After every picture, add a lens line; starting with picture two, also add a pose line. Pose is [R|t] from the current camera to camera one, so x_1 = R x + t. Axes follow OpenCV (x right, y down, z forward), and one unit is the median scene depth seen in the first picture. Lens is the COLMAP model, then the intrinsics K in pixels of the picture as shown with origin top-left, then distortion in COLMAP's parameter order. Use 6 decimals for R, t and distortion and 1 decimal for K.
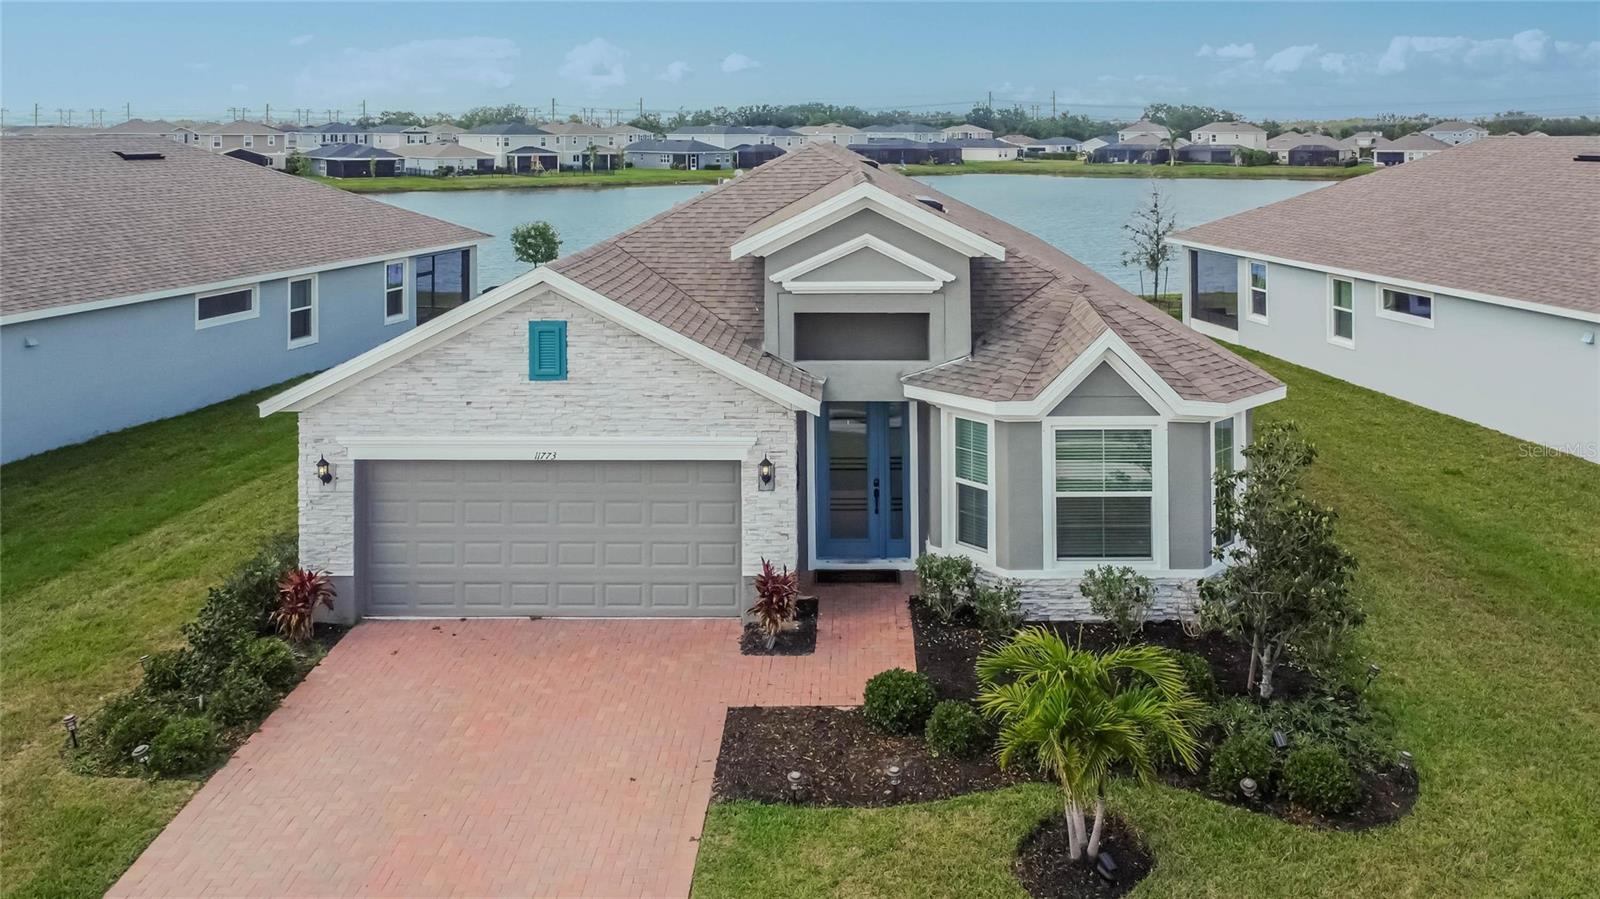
lens RADIAL K [[1052.7, 0, 851.5], [0, 1052.7, 418.9], [0, 0, 1]] dist [0.005358, 0.000337]
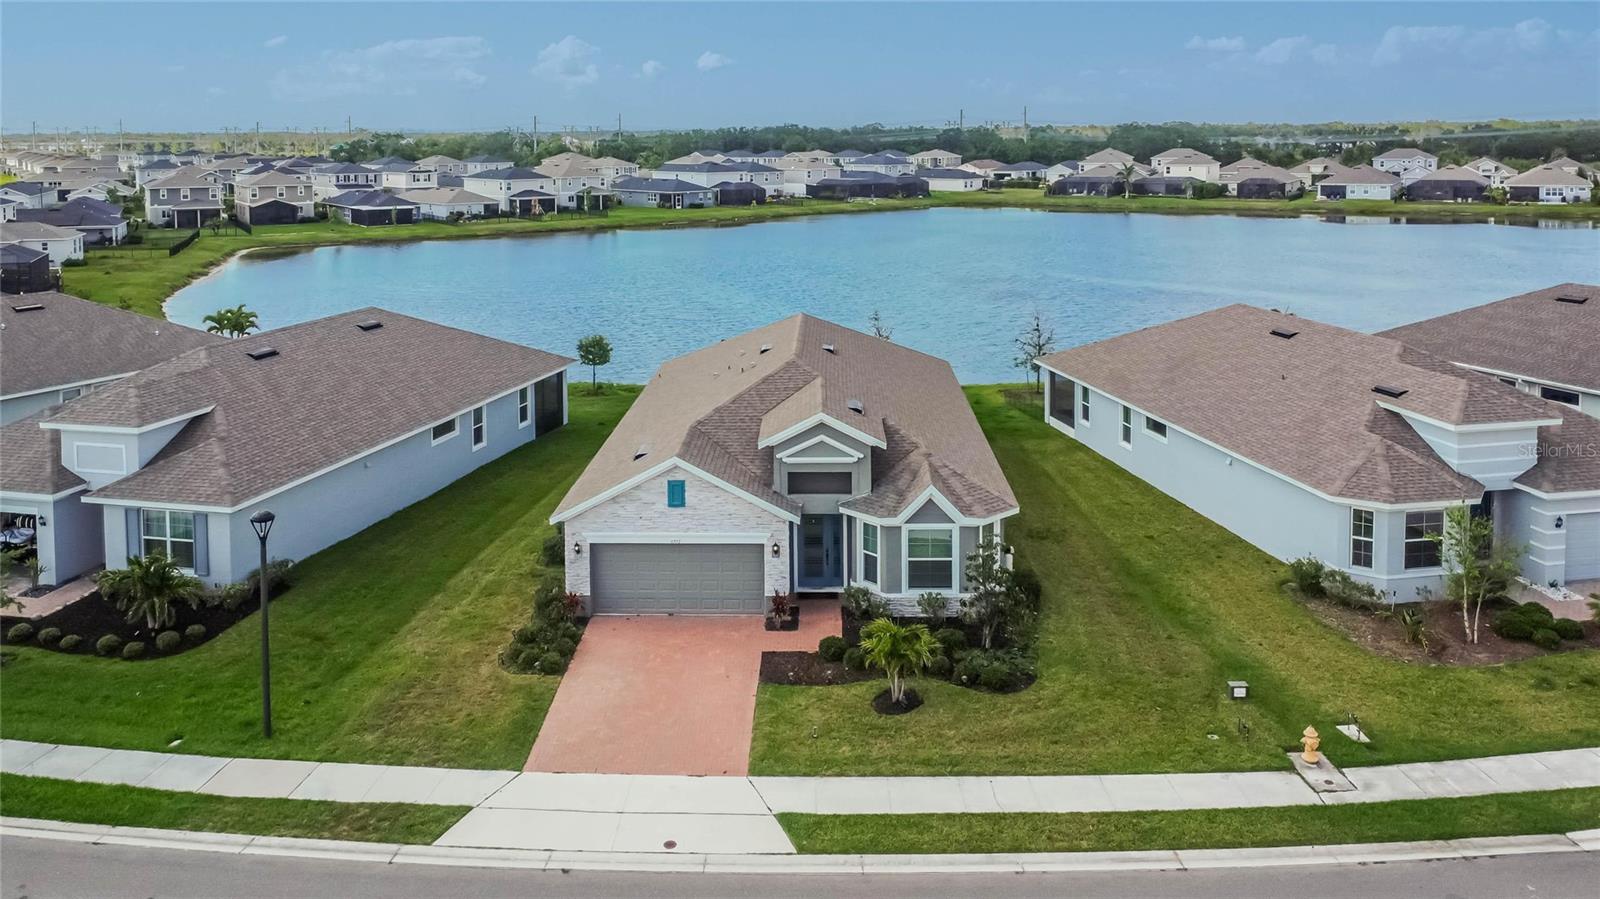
lens RADIAL K [[1240.3, 0, 800.0], [0, 1240.3, 449.5], [0, 0, 1]] dist [0.006942, 0.001119]
pose [[0.999695, 0.000042, -0.024680, 0.032187], [0.001149, 0.998836, 0.048219, -0.268317], [0.024654, -0.048233, 0.998532, -1.499389]]
